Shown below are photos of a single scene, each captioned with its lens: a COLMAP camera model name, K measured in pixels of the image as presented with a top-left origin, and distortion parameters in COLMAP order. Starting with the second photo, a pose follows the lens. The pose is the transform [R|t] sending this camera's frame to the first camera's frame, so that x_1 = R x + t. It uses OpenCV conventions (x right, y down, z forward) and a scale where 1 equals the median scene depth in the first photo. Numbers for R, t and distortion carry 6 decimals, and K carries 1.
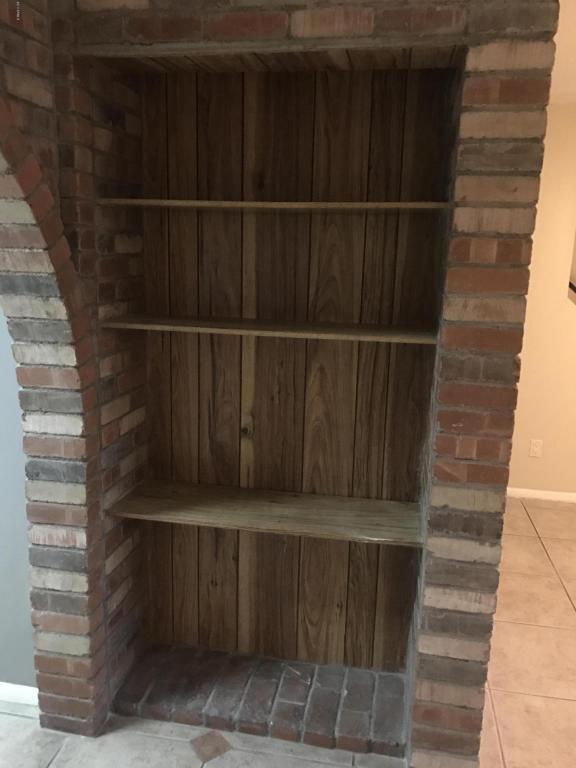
lens RADIAL K [[651.0, 0, 288.0], [0, 651.0, 384.0], [0, 0, 1]] dist [0.016206, 0.005204]
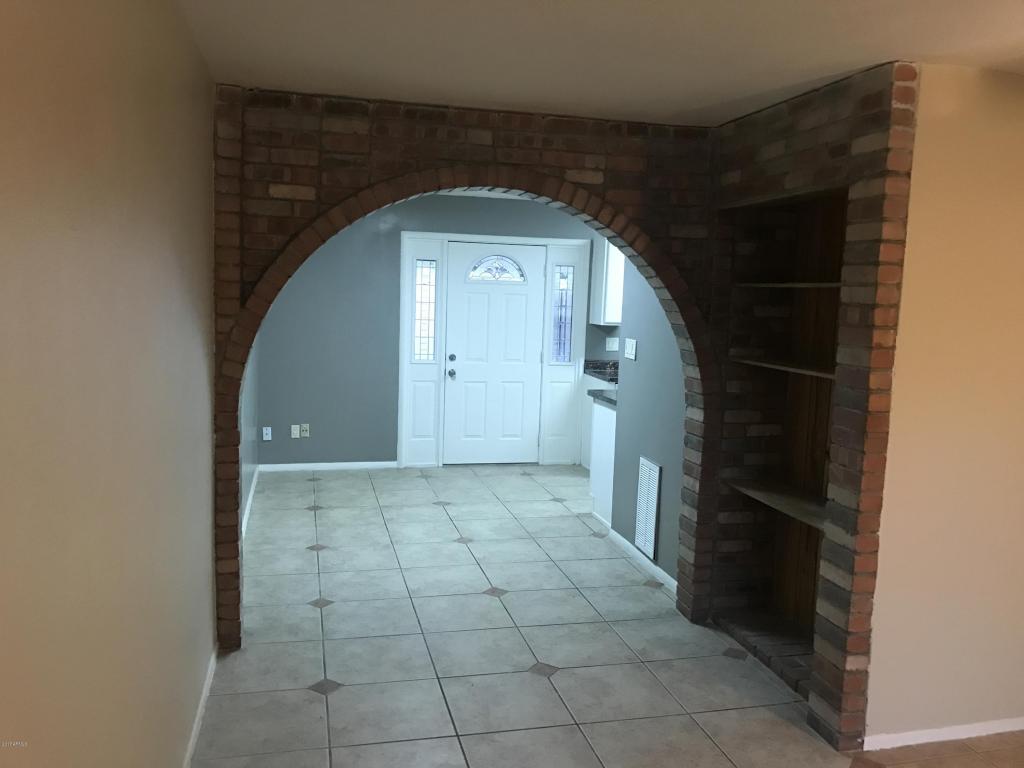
lens RADIAL K [[837.0, 0, 512.0], [0, 837.0, 384.0], [0, 0, 1]] dist [-0.032346, 0.003599]
pose [[0.405098, 0.087827, -0.910045, 1.451225], [-0.216280, 0.976329, -0.002051, 0.095389], [0.888323, 0.197656, 0.414504, -0.346302]]
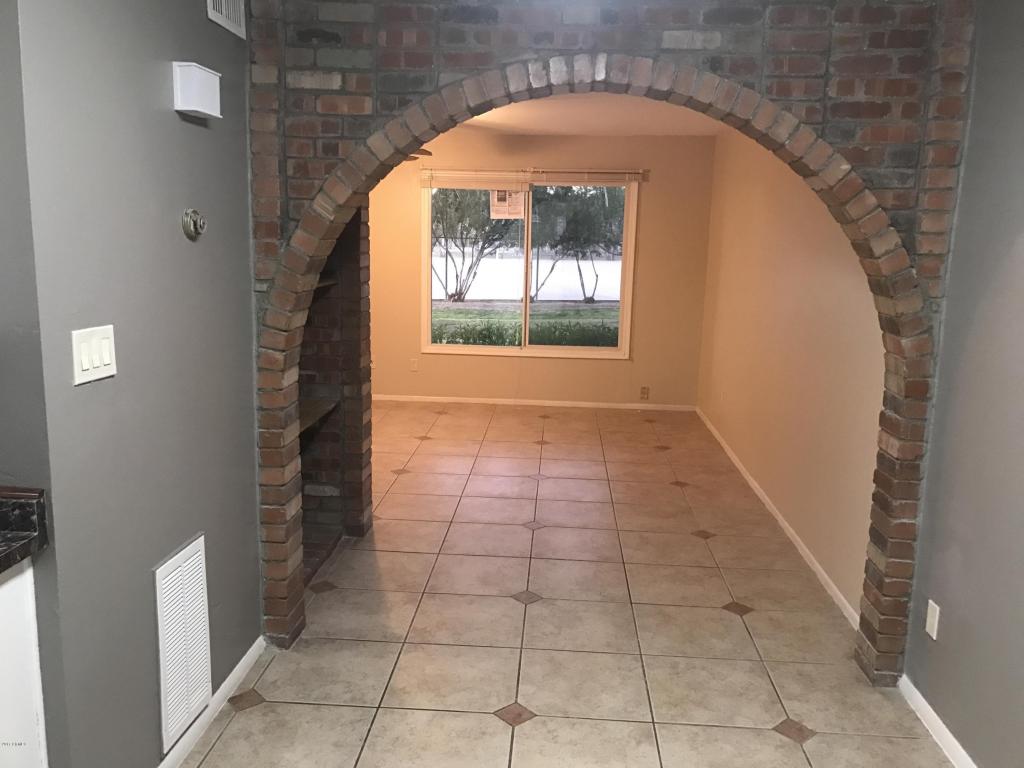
lens RADIAL K [[837.0, 0, 512.0], [0, 837.0, 384.0], [0, 0, 1]] dist [-0.032346, 0.003599]
pose [[-0.111426, -0.206173, 0.972151, -2.029069], [0.185519, 0.956730, 0.224166, -0.209306], [-0.976303, 0.205330, -0.068355, 0.715069]]
